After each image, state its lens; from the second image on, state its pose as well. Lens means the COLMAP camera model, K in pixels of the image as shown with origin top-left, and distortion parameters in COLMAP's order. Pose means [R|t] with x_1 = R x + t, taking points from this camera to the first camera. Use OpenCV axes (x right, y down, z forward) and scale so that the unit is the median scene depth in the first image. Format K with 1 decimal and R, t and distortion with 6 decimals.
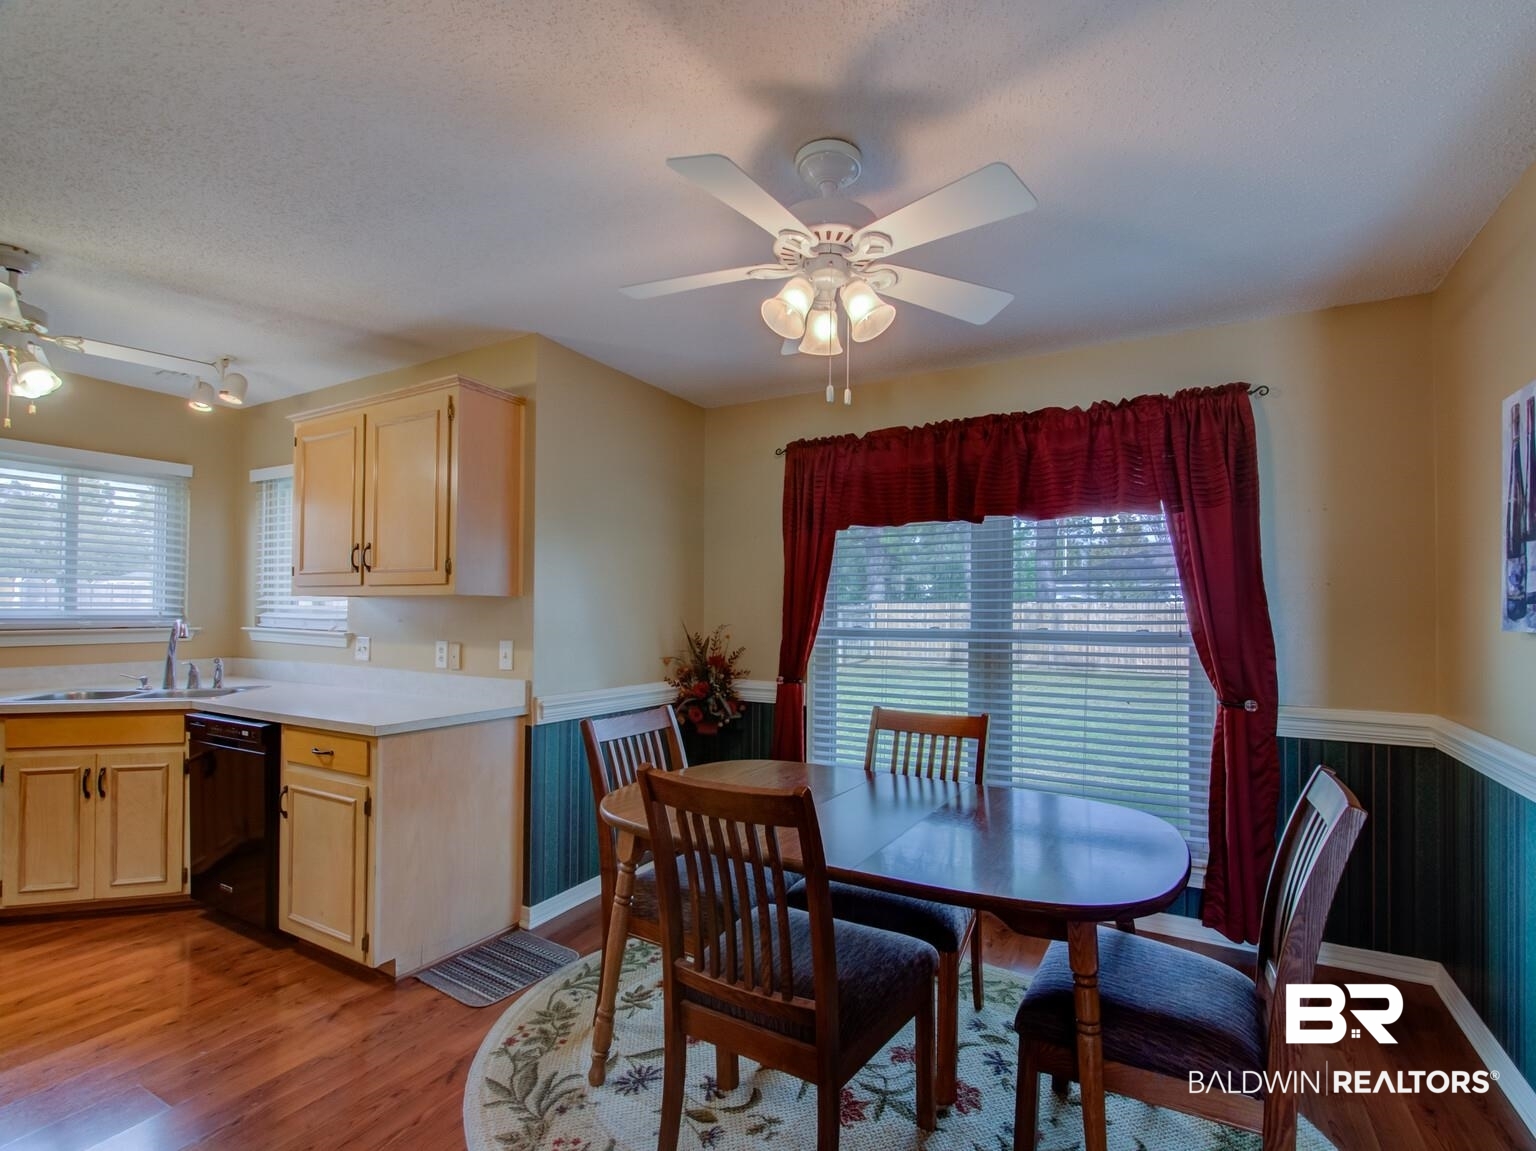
lens RADIAL K [[733.1, 0, 778.5], [0, 733.1, 604.7], [0, 0, 1]] dist [0.002055, -0.000518]
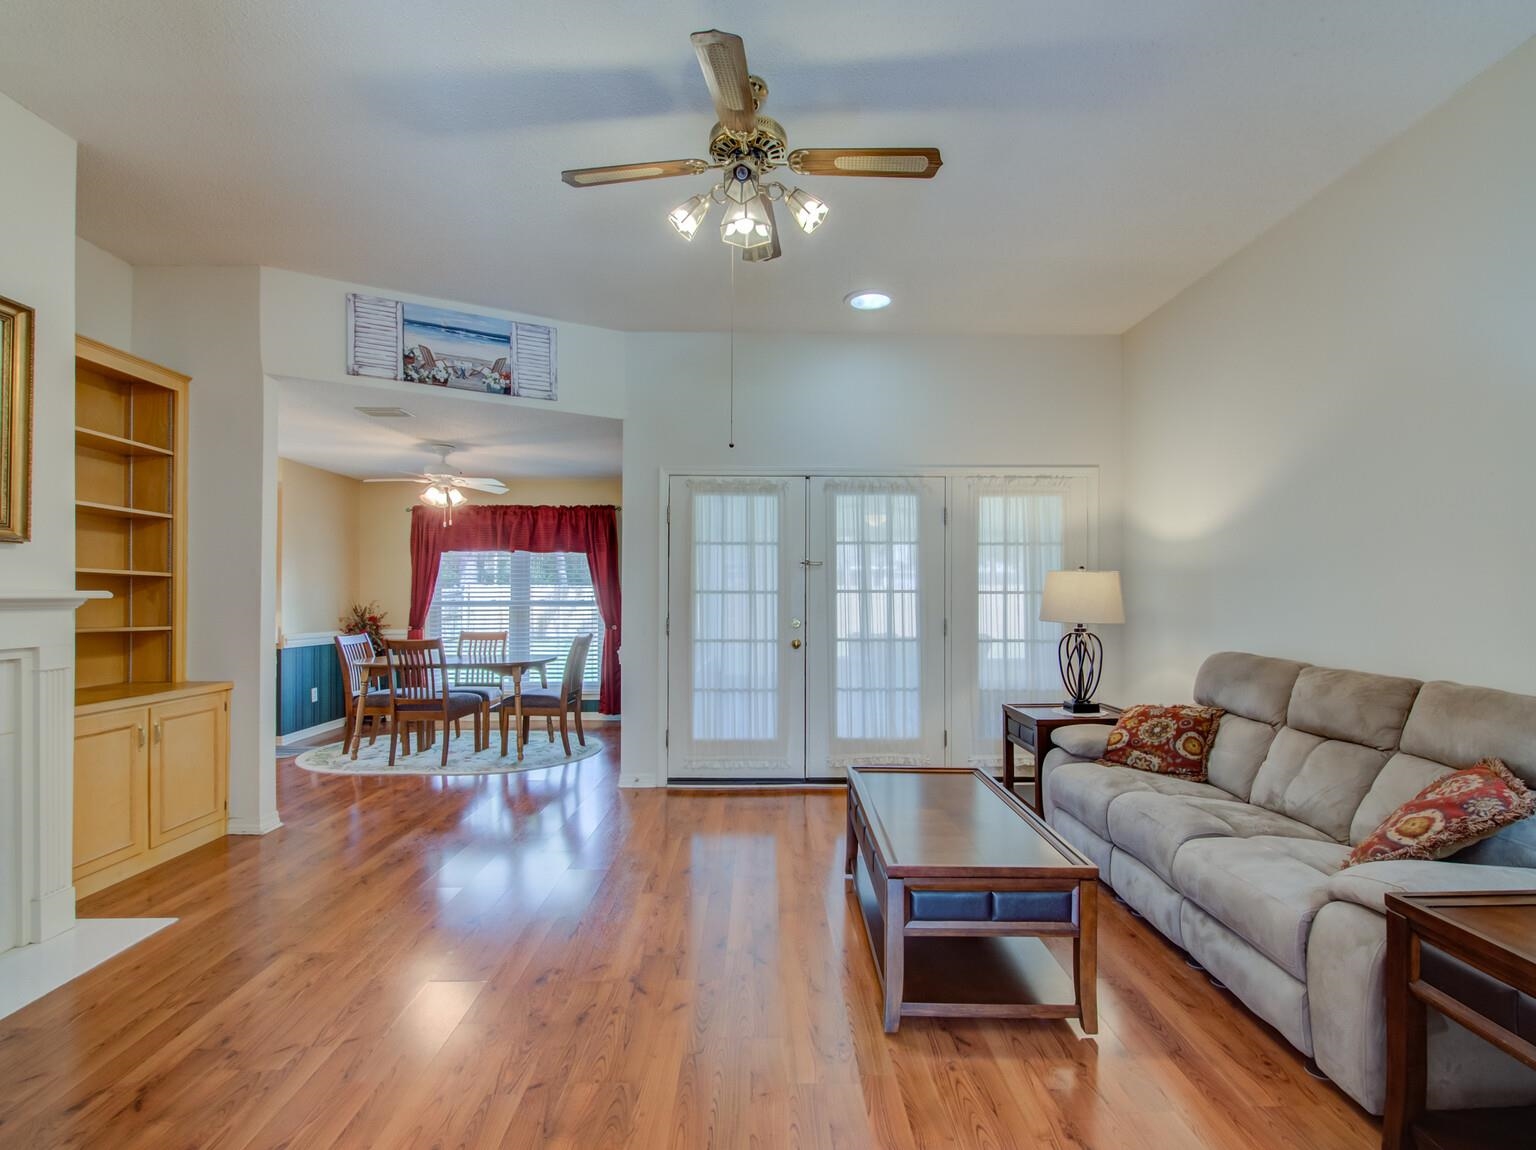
lens RADIAL K [[718.6, 0, 770.1], [0, 718.6, 594.2], [0, 0, 1]] dist [0.000965, -0.000183]
pose [[0.864981, -0.004933, 0.501780, -0.151682], [-0.001536, 0.999921, 0.012477, -0.014232], [-0.501802, -0.011563, 0.864905, -1.336589]]
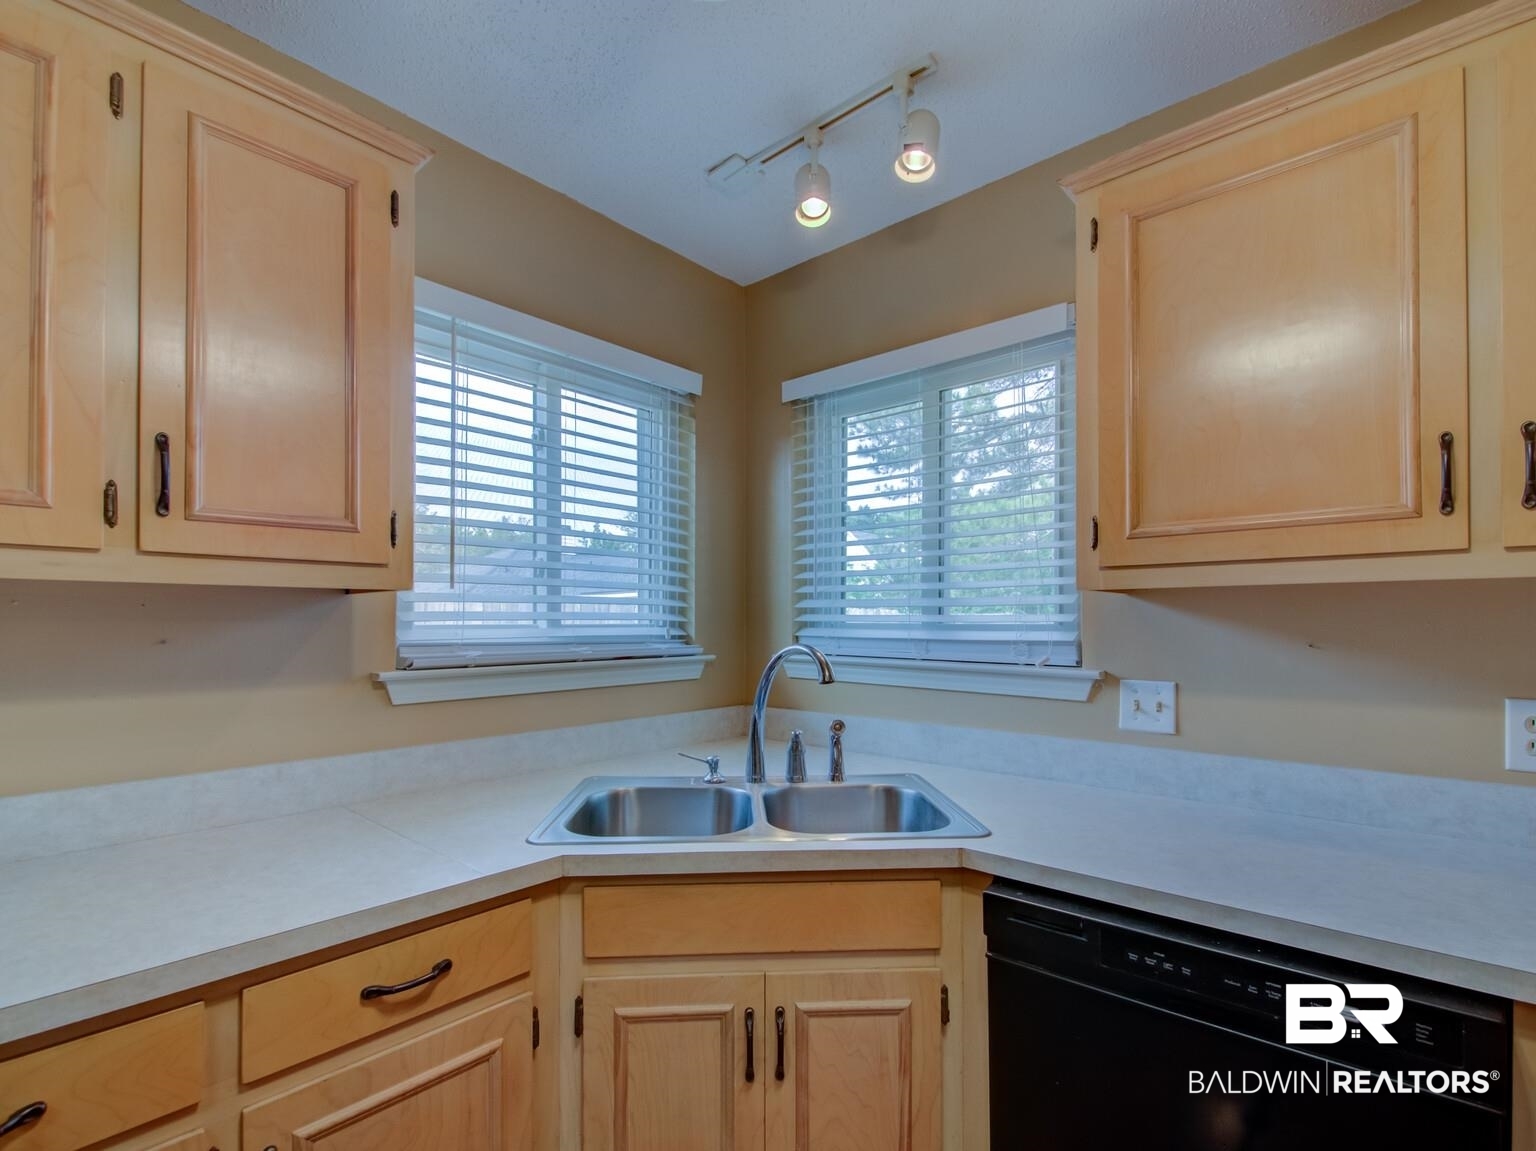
lens RADIAL K [[736.6, 0, 757.9], [0, 736.6, 615.4], [0, 0, 1]] dist [0.001696, -0.001167]
pose [[0.976123, -0.010808, -0.216948, -0.793206], [0.009941, 0.999938, -0.005090, 0.003756], [0.216990, 0.002812, 0.976170, 0.561462]]
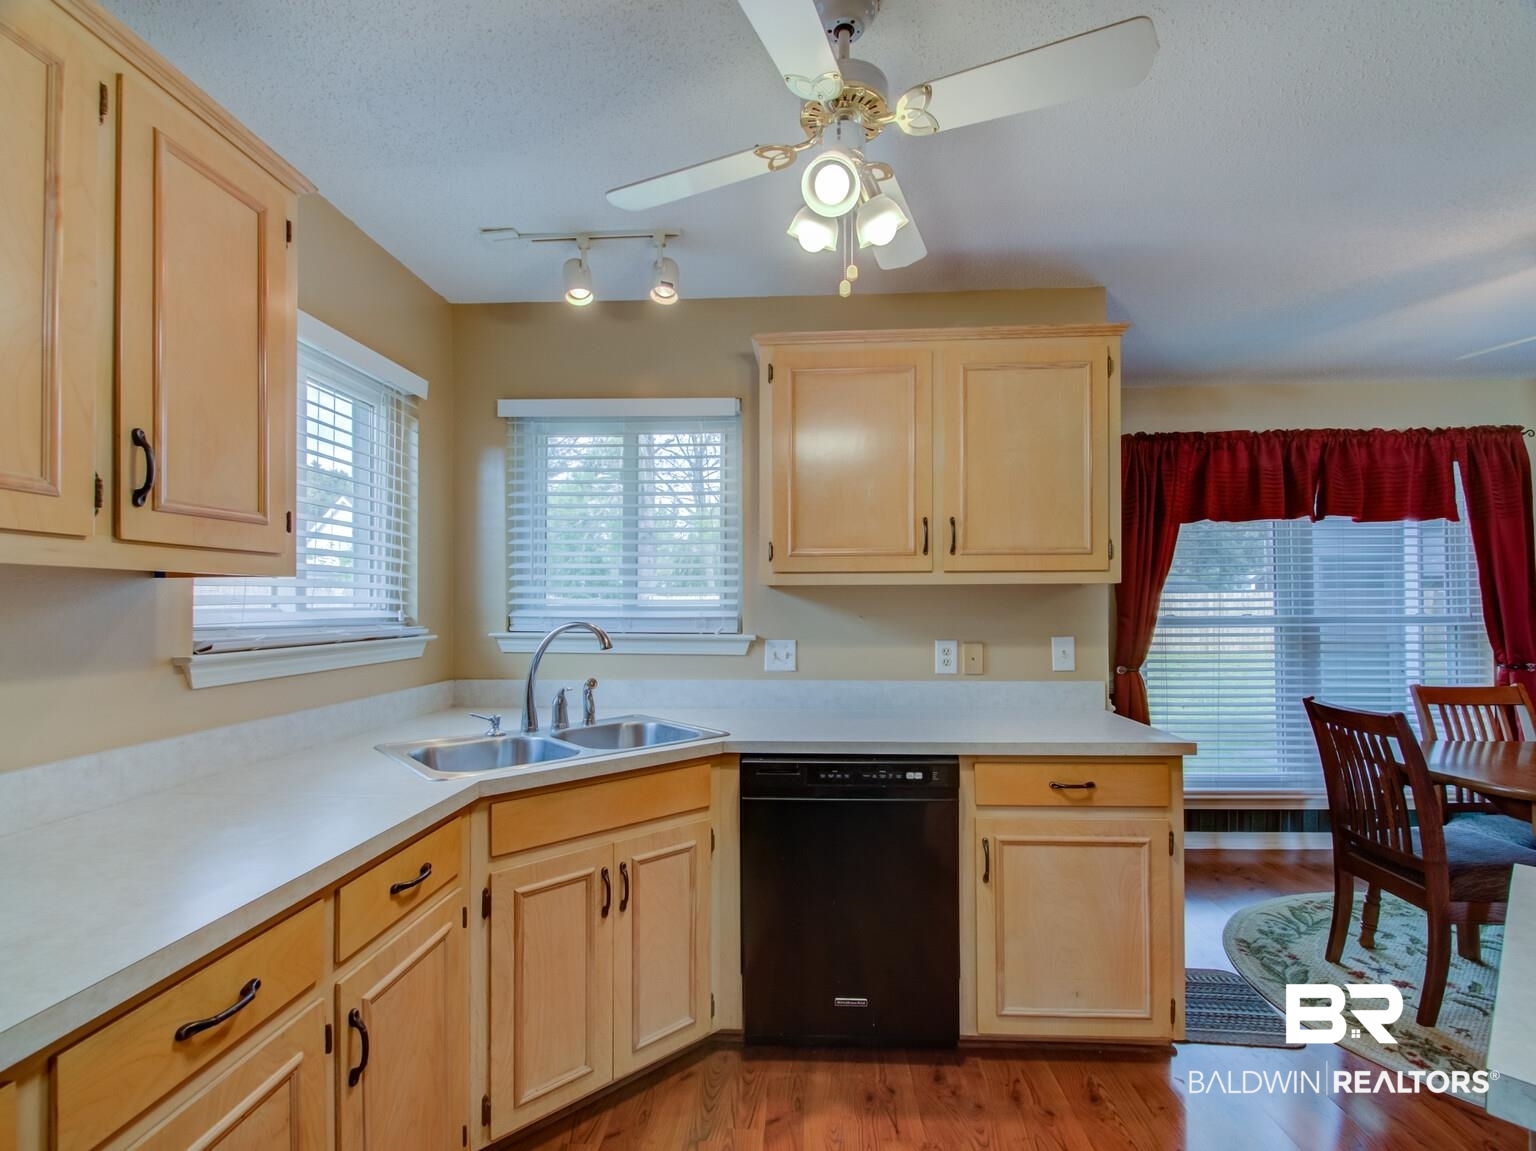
lens RADIAL K [[724.1, 0, 793.6], [0, 724.1, 603.3], [0, 0, 1]] dist [0.005104, -0.000421]
pose [[0.889492, -0.009855, 0.456844, -1.008343], [0.007000, 0.999944, 0.007940, 0.000581], [-0.456897, -0.003865, 0.889511, 0.373857]]
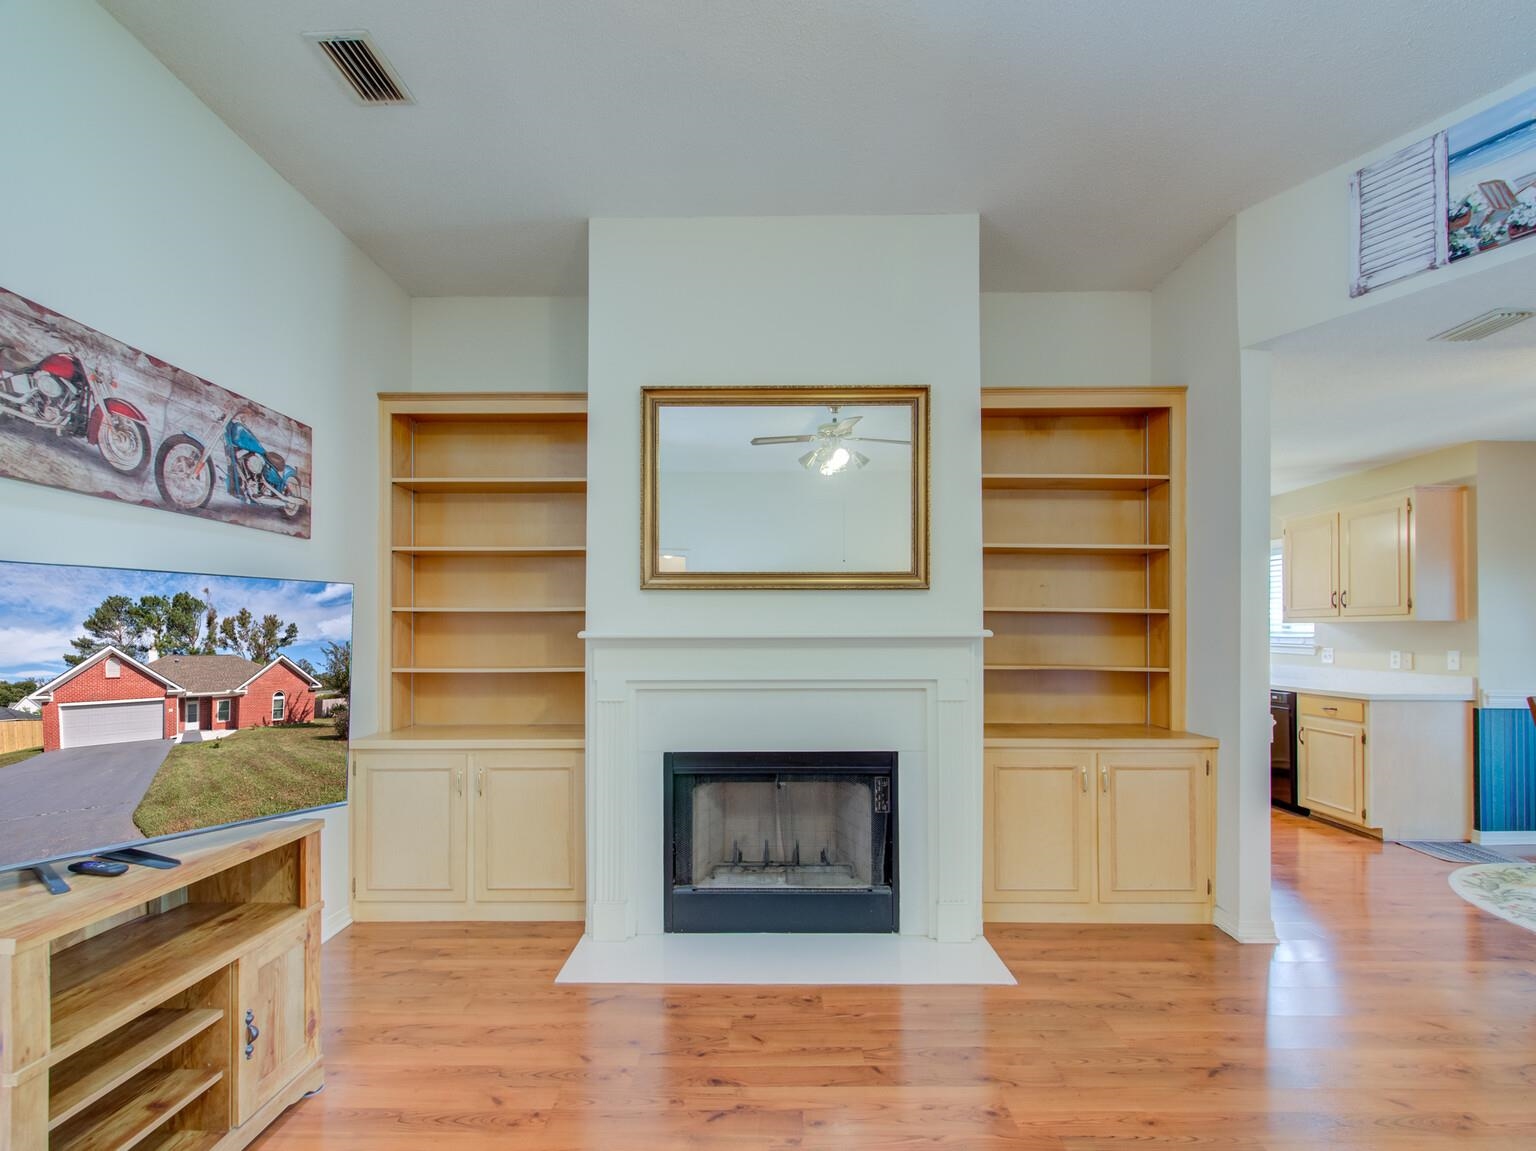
lens RADIAL K [[725.0, 0, 766.3], [0, 725.0, 627.2], [0, 0, 1]] dist [-0.001424, -0.000224]
pose [[0.485652, -0.016060, -0.874005, 0.224319], [0.015552, 0.999832, -0.009730, -0.005169], [0.874014, -0.008867, 0.485820, -0.888519]]
